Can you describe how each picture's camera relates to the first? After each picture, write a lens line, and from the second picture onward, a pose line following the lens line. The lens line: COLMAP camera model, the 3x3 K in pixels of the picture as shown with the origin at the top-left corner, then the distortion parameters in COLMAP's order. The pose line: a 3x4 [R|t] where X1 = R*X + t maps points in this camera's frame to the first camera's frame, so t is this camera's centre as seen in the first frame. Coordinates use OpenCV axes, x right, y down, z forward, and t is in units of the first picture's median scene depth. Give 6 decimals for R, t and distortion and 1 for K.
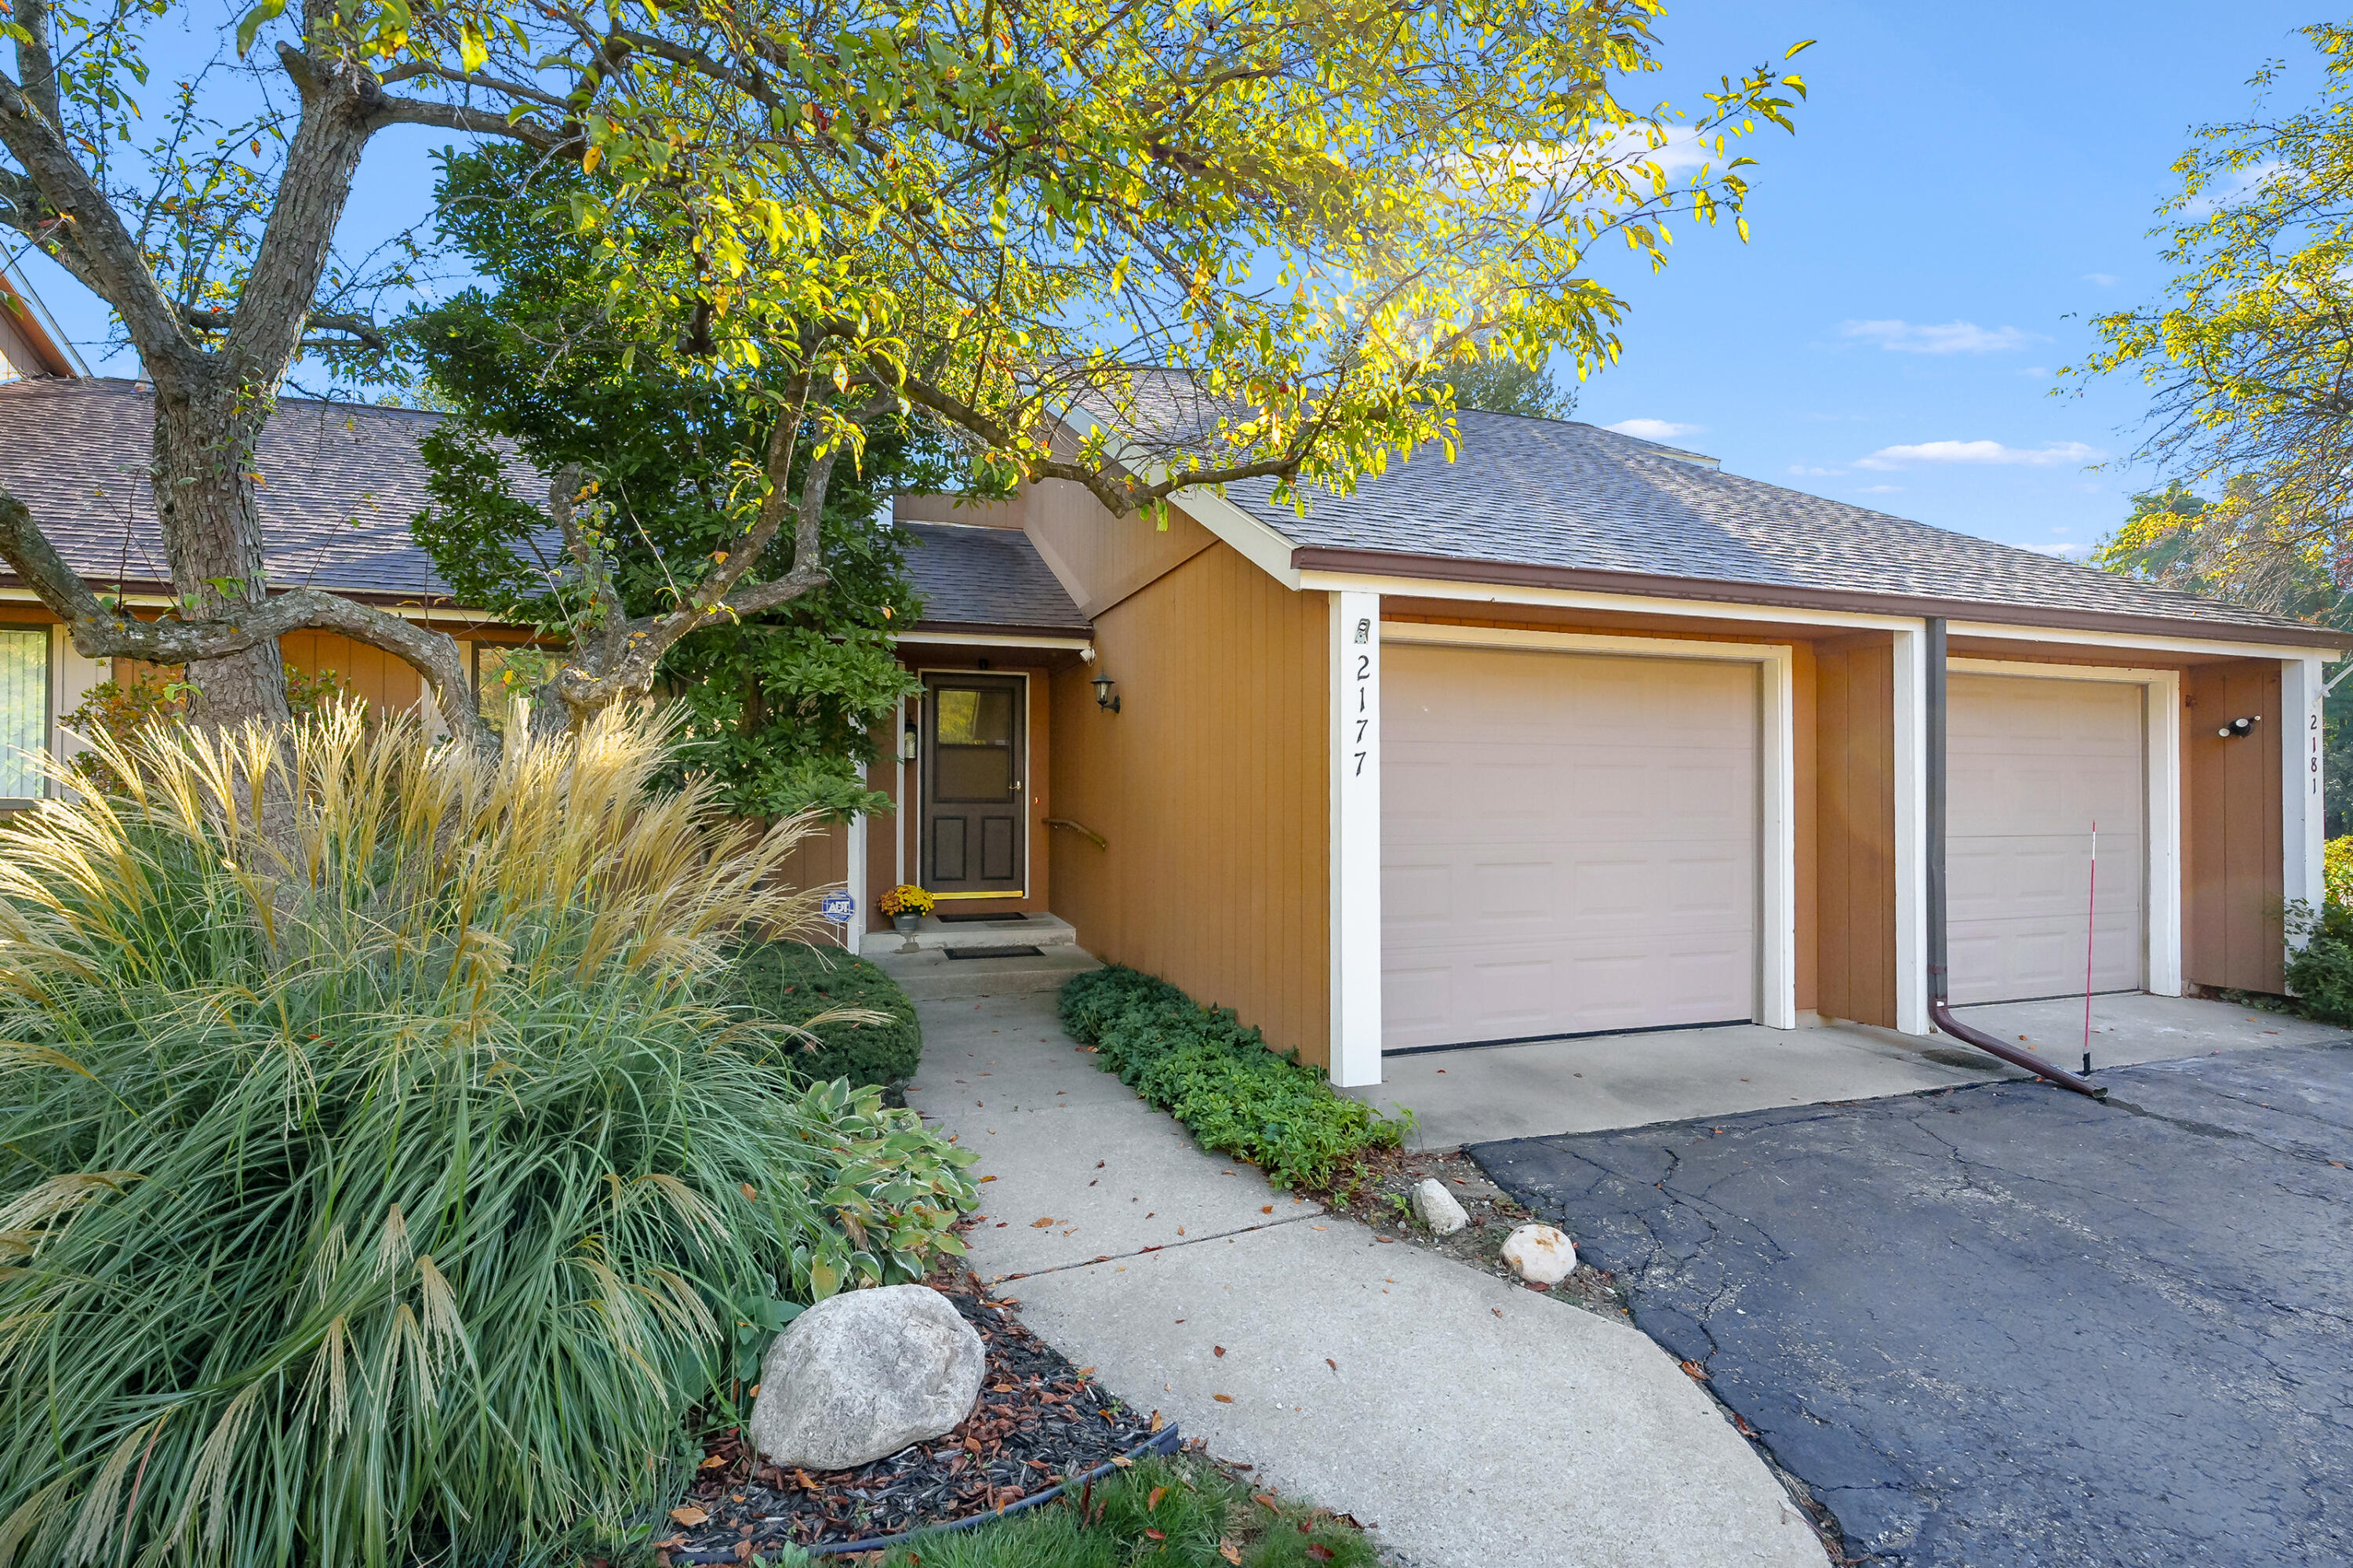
lens RADIAL K [[1125.1, 0, 1185.7], [0, 1125.1, 780.8], [0, 0, 1]] dist [0.000387, 0.001636]
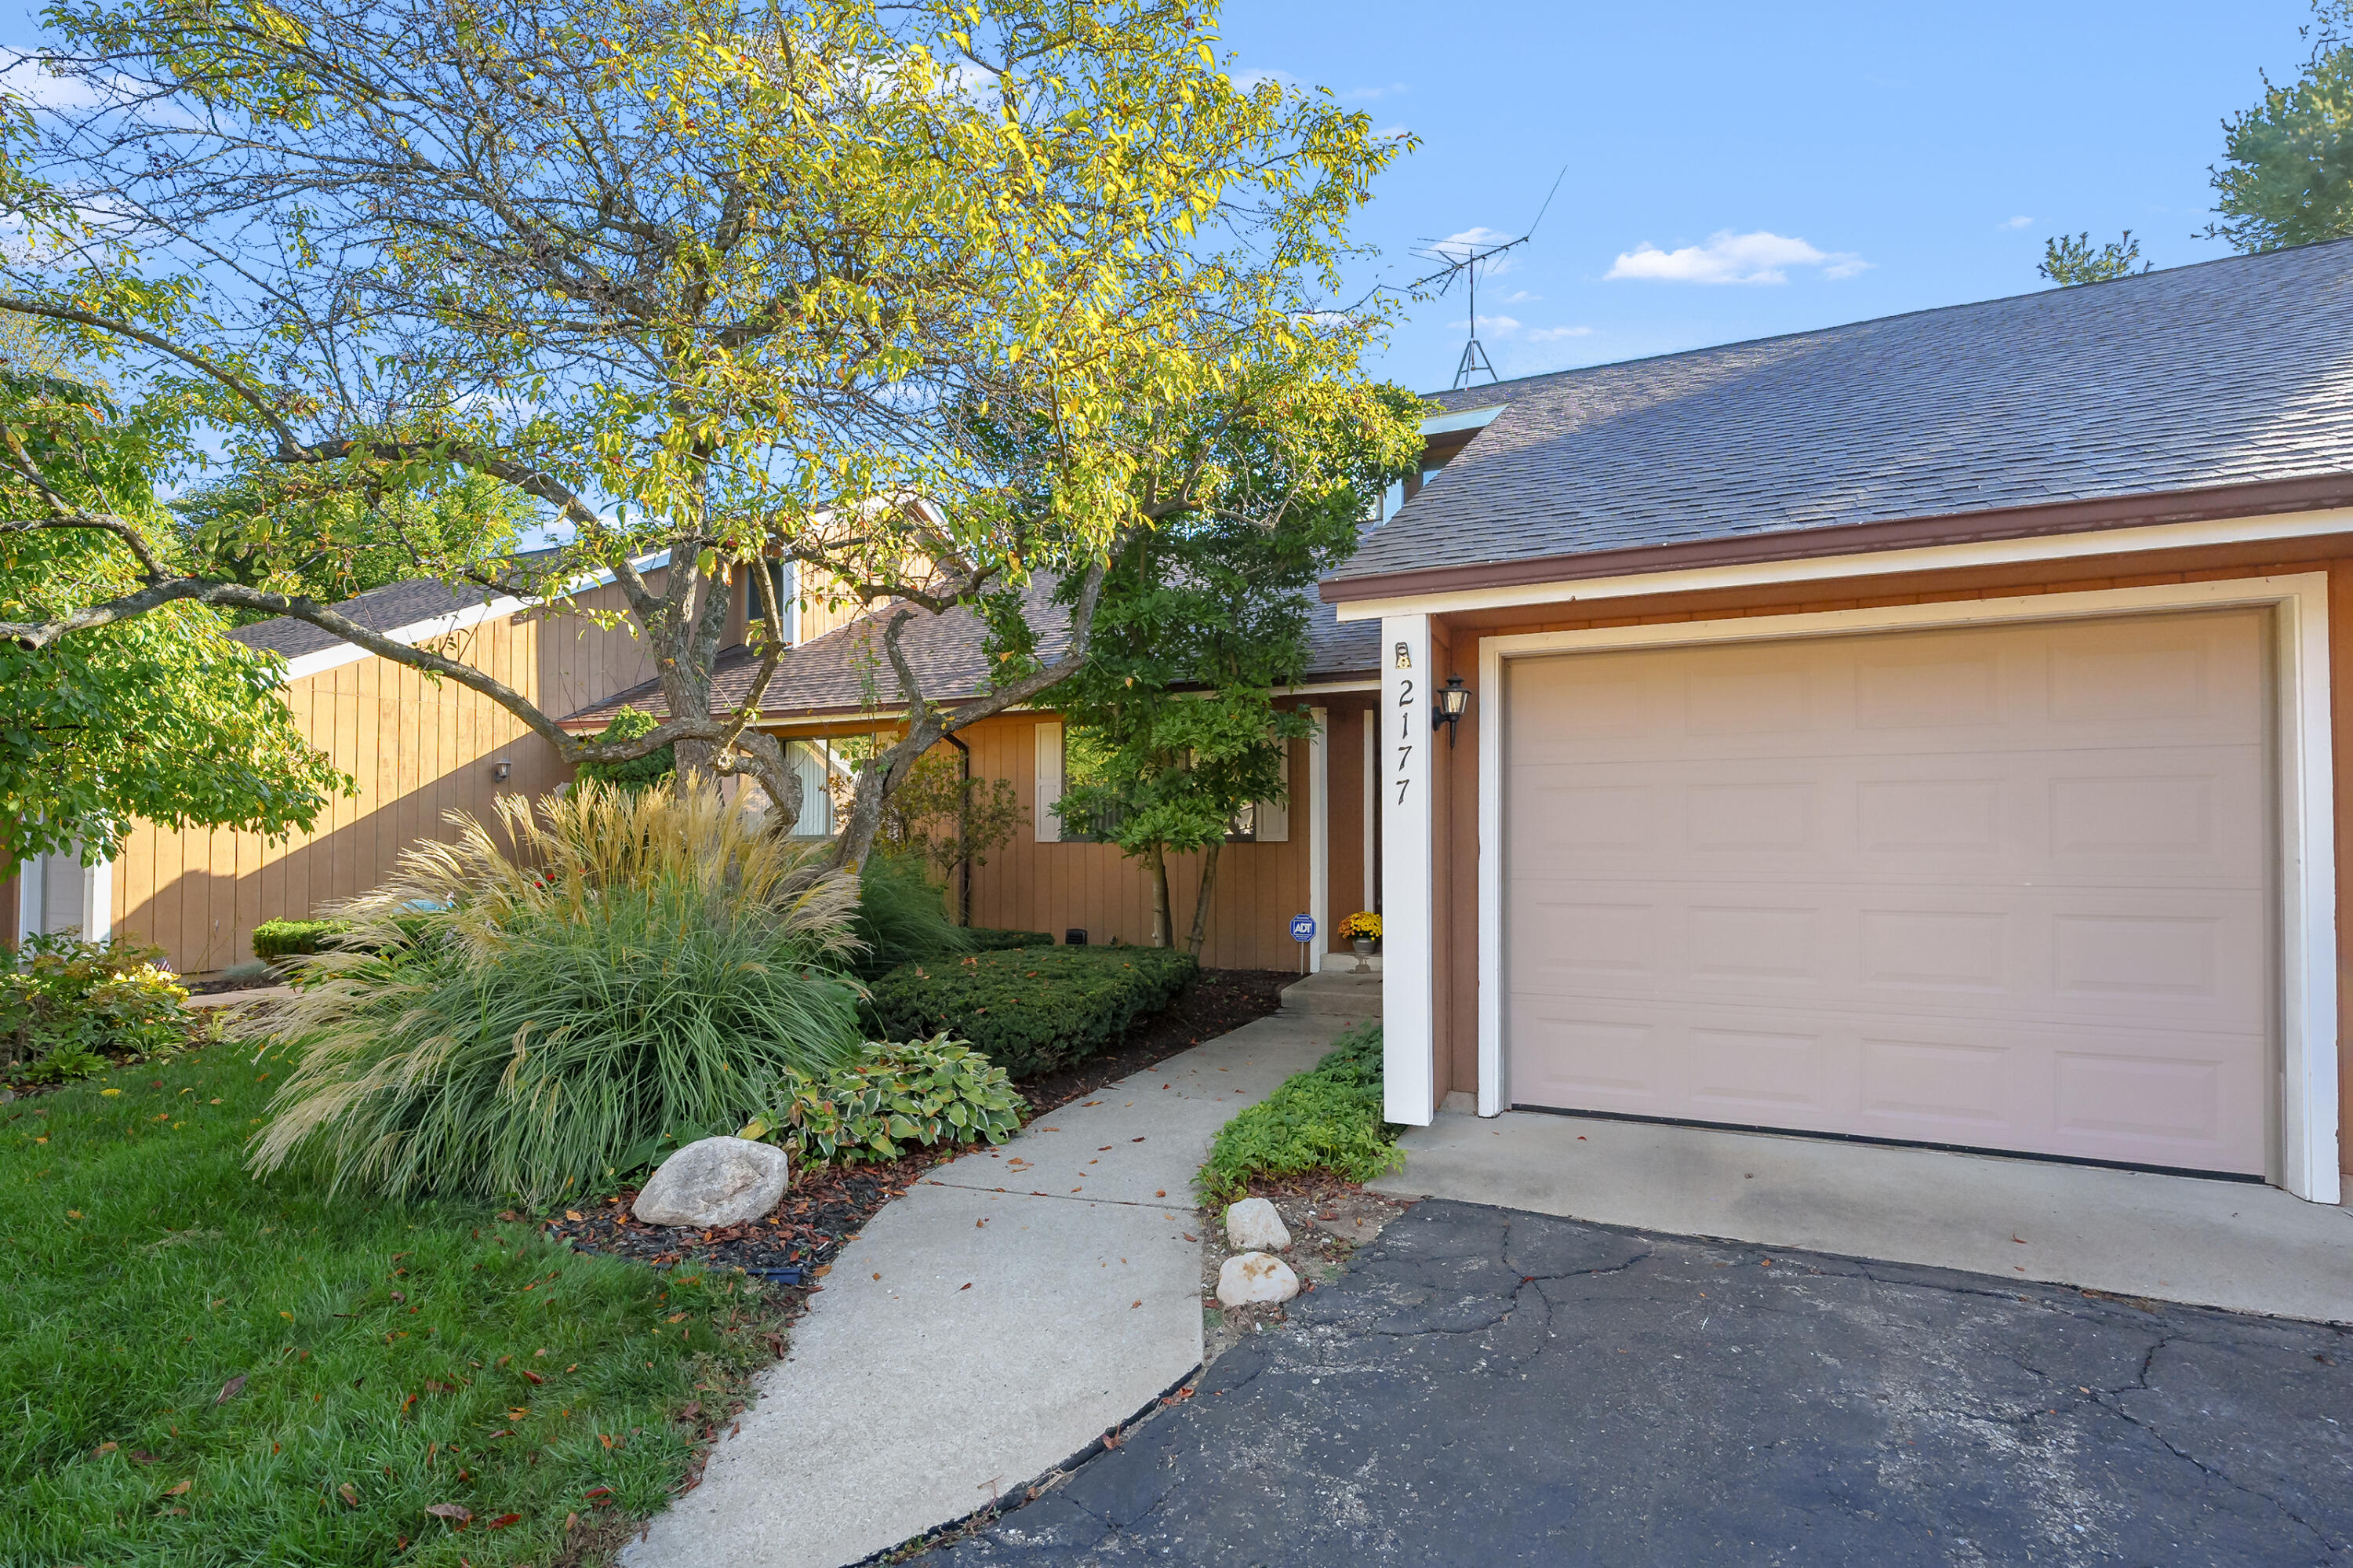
lens RADIAL K [[1125.1, 0, 1193.1], [0, 1125.1, 805.6], [0, 0, 1]] dist [0.000387, 0.001636]
pose [[0.704209, -0.022820, -0.709626, 0.734083], [0.014991, 0.999738, -0.017273, 0.011010], [0.709835, 0.001526, 0.704367, 0.189986]]
